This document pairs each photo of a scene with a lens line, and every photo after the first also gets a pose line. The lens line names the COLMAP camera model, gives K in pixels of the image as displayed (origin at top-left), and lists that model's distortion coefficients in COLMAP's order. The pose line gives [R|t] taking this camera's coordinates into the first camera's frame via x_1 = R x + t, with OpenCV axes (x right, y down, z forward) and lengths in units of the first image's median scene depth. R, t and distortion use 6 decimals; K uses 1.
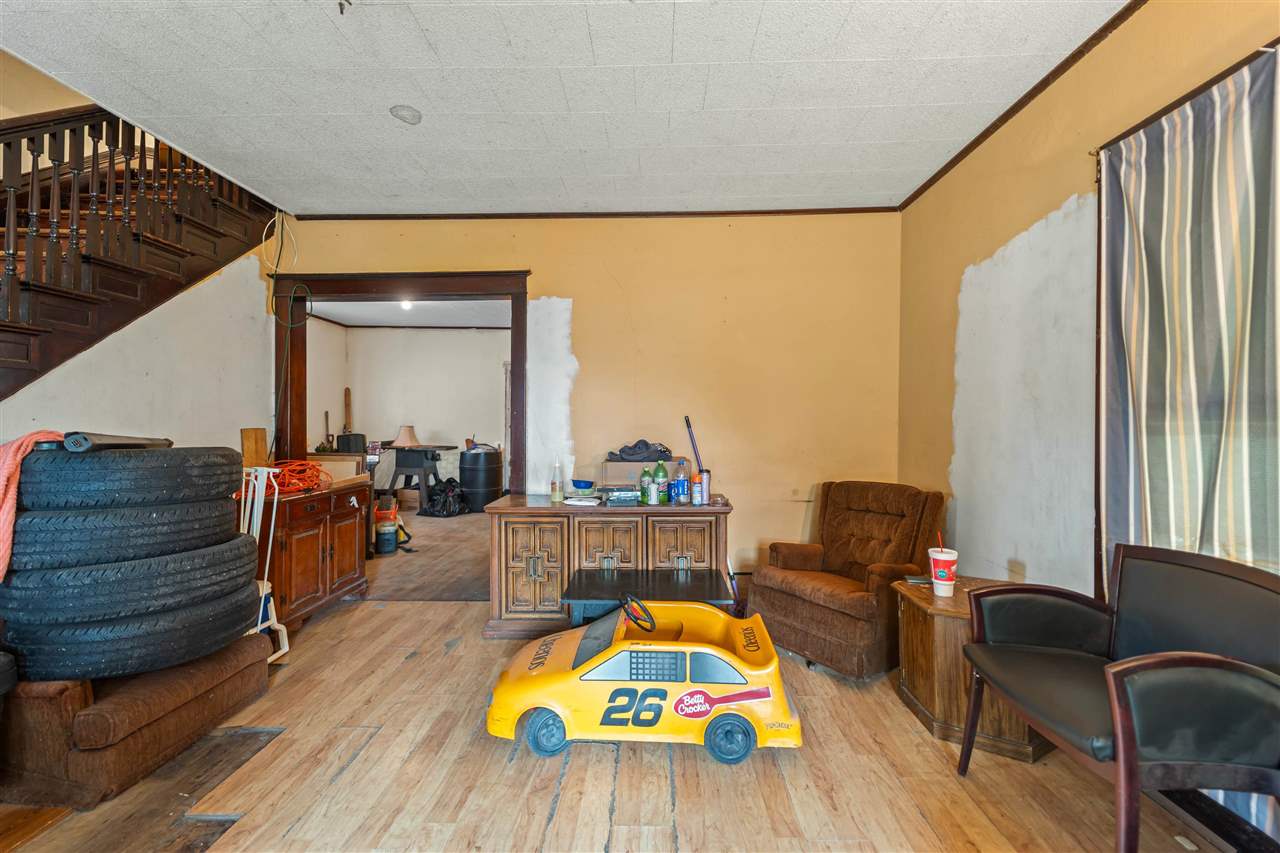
lens RADIAL K [[512.2, 0, 644.9], [0, 512.2, 423.0], [0, 0, 1]] dist [0.003100, -0.000553]
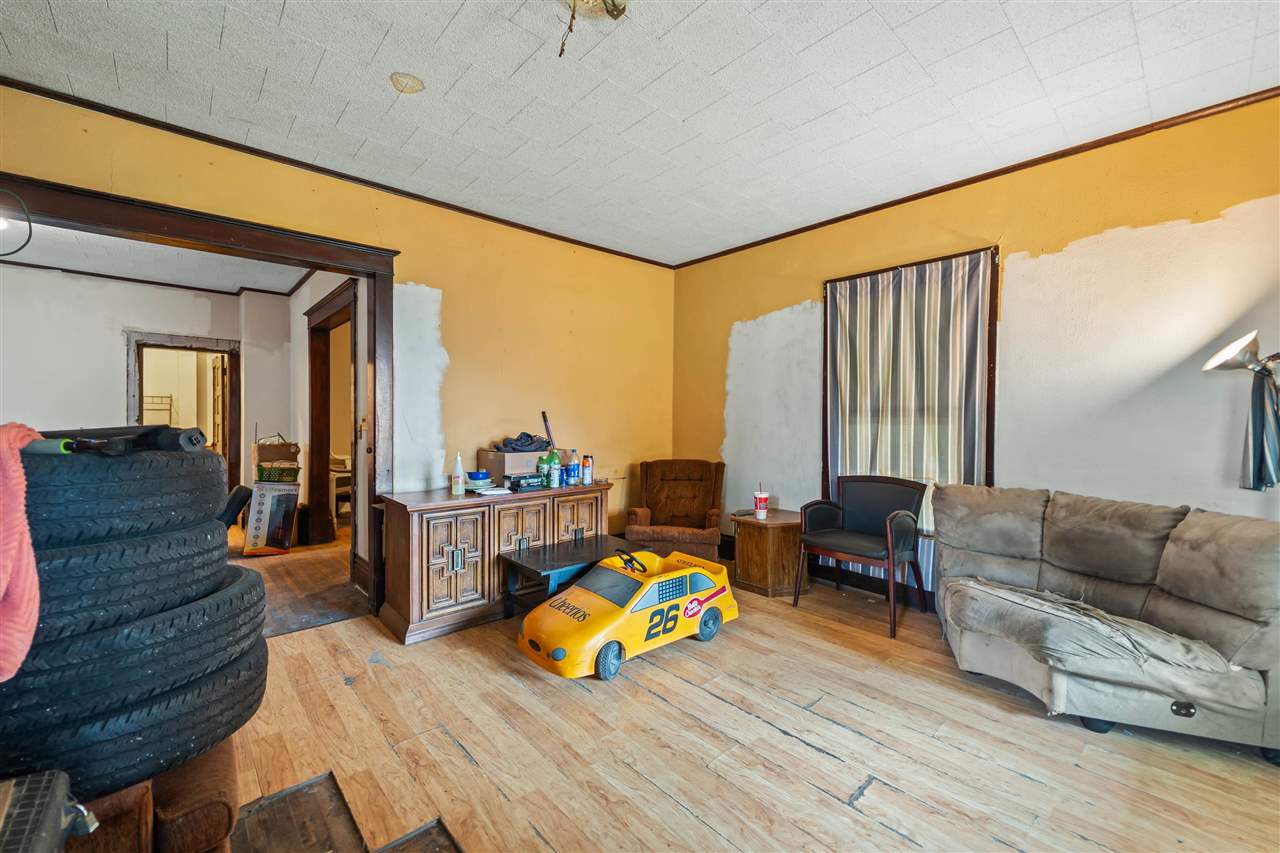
lens RADIAL K [[512.2, 0, 650.1], [0, 512.2, 424.3], [0, 0, 1]] dist [0.003100, -0.000553]
pose [[0.722964, -0.003513, 0.690876, -0.885084], [-0.004311, 0.999945, 0.009596, 0.005635], [-0.690872, -0.009916, 0.722909, 0.021436]]
